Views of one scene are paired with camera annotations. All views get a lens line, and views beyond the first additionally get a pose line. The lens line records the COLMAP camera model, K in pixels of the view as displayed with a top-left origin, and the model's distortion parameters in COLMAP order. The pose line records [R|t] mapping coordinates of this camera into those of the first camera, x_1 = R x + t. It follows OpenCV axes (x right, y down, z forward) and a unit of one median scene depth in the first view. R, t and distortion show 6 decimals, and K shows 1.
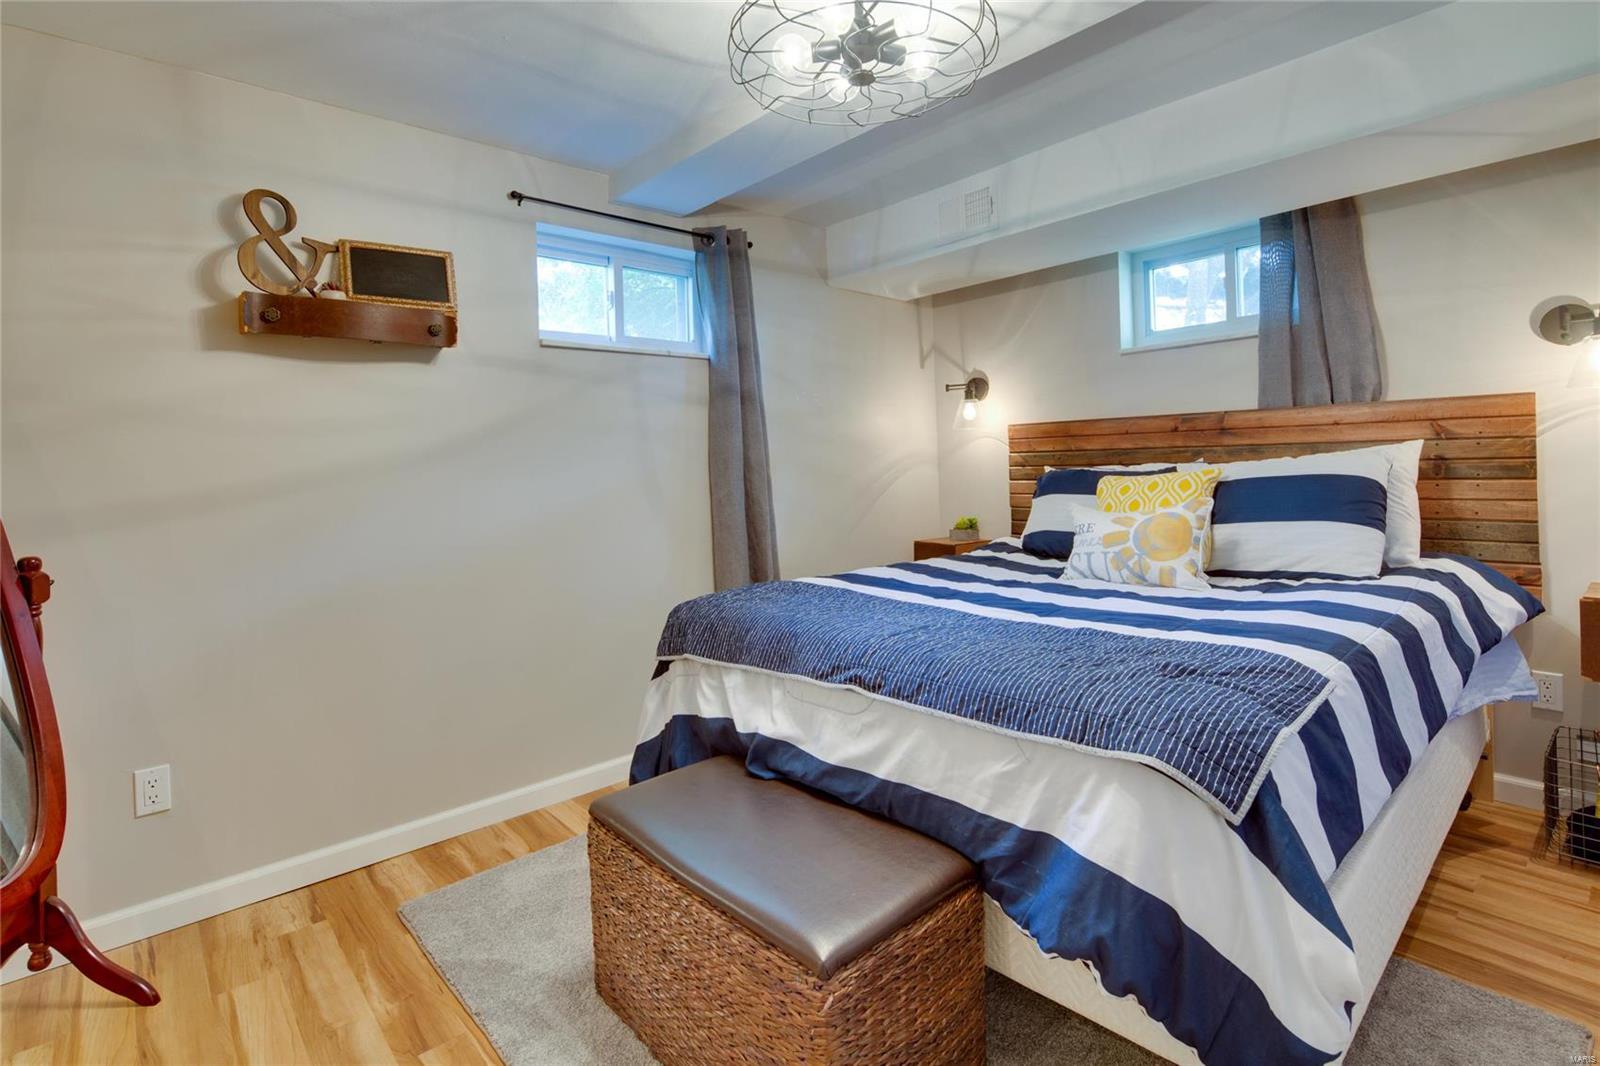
lens RADIAL K [[771.6, 0, 793.8], [0, 771.6, 477.3], [0, 0, 1]] dist [-0.000072, -0.002817]
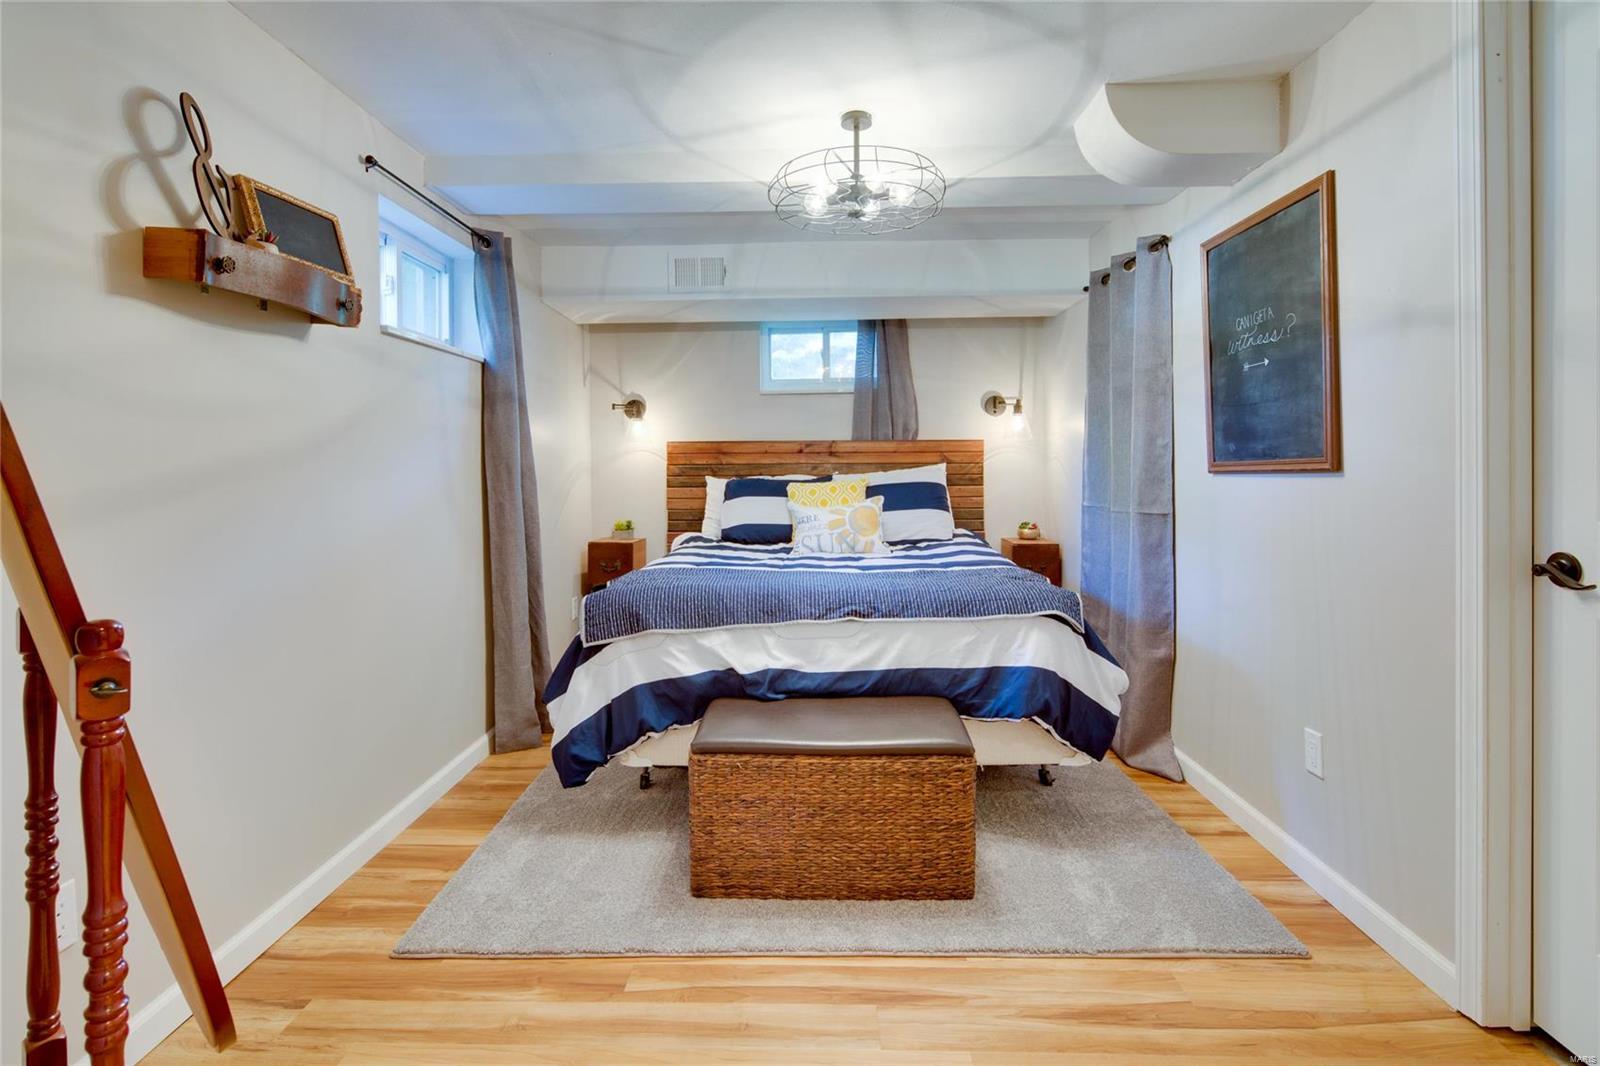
lens RADIAL K [[771.6, 0, 800.7], [0, 771.6, 498.4], [0, 0, 1]] dist [-0.000072, -0.002817]
pose [[0.680337, -0.006859, 0.732867, -0.719117], [0.001334, 0.999966, 0.008121, 0.017702], [-0.732898, -0.004547, 0.680323, 0.034215]]
